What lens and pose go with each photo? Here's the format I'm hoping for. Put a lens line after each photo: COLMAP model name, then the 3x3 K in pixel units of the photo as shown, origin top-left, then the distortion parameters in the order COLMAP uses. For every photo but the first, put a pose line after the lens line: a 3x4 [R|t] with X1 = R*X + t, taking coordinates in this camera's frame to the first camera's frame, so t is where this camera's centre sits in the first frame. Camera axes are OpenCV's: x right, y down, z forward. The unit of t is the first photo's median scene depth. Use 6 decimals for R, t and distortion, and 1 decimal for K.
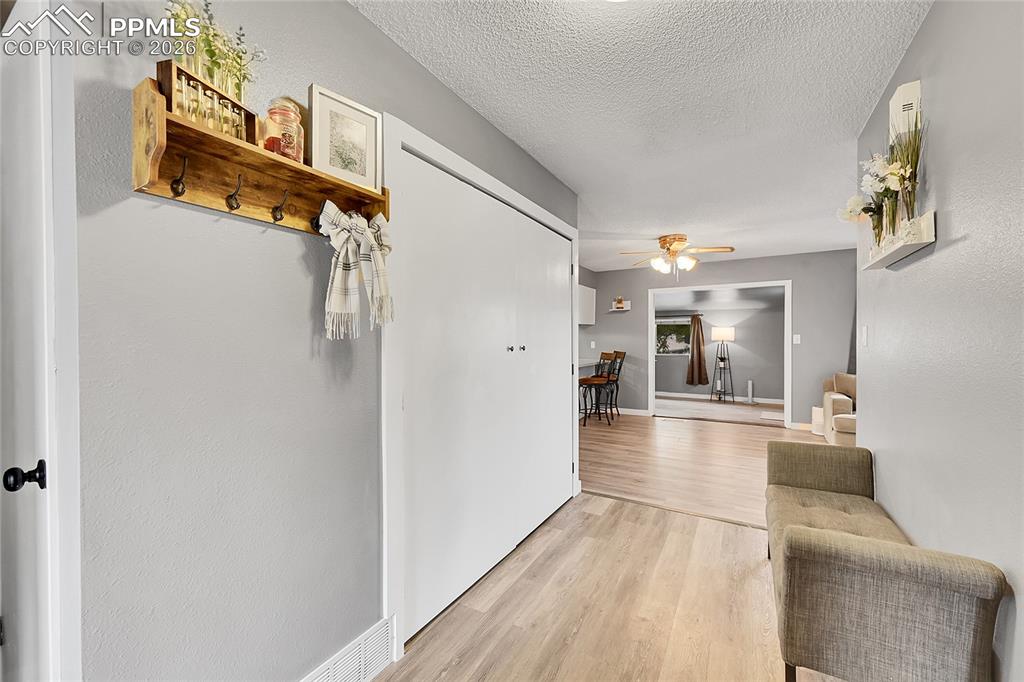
lens RADIAL K [[402.6, 0, 512.0], [0, 402.6, 341.0], [0, 0, 1]] dist [-0.001954, 0.000454]
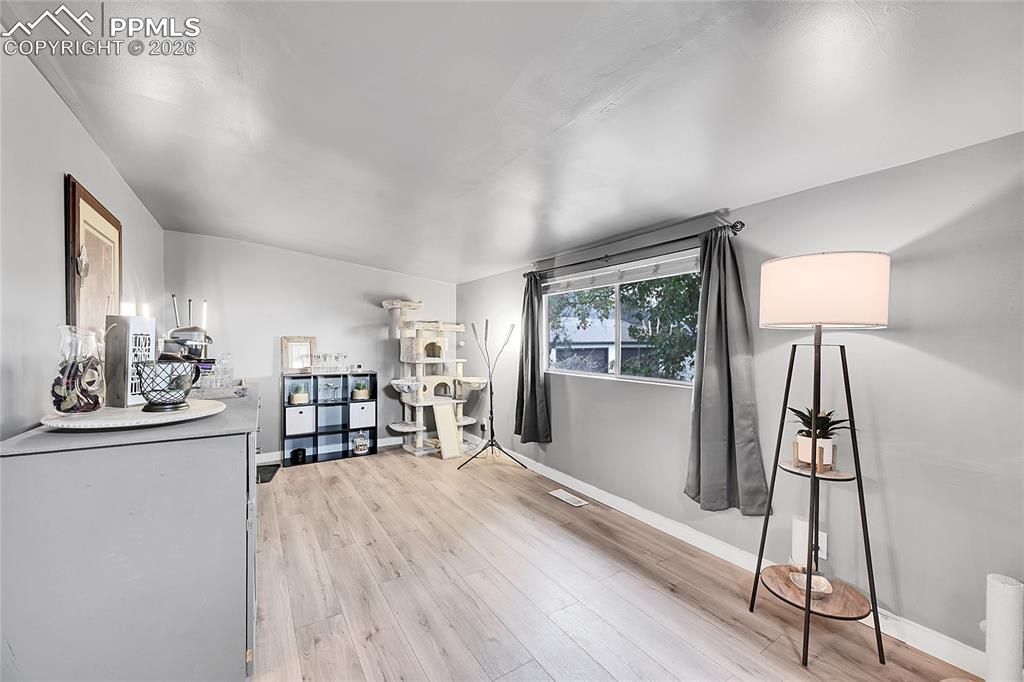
lens RADIAL K [[402.6, 0, 512.0], [0, 402.6, 341.0], [0, 0, 1]] dist [-0.001954, 0.000454]
pose [[0.896329, -0.002198, -0.443384, 0.576022], [-0.000281, 0.999985, -0.005524, 0.007477], [0.443389, 0.005076, 0.896315, 0.911054]]
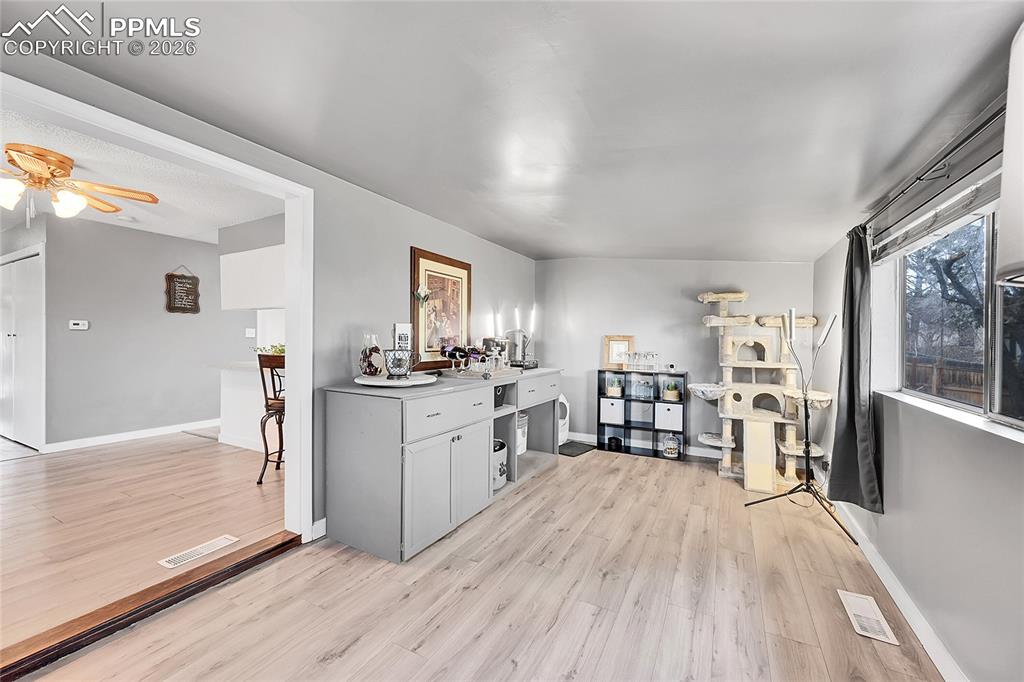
lens RADIAL K [[402.6, 0, 512.0], [0, 402.6, 341.0], [0, 0, 1]] dist [-0.001954, 0.000454]
pose [[0.046593, 0.001550, -0.998913, 0.675703], [-0.009257, 0.999957, 0.001120, 0.007584], [0.998871, 0.009195, 0.046605, 1.102060]]
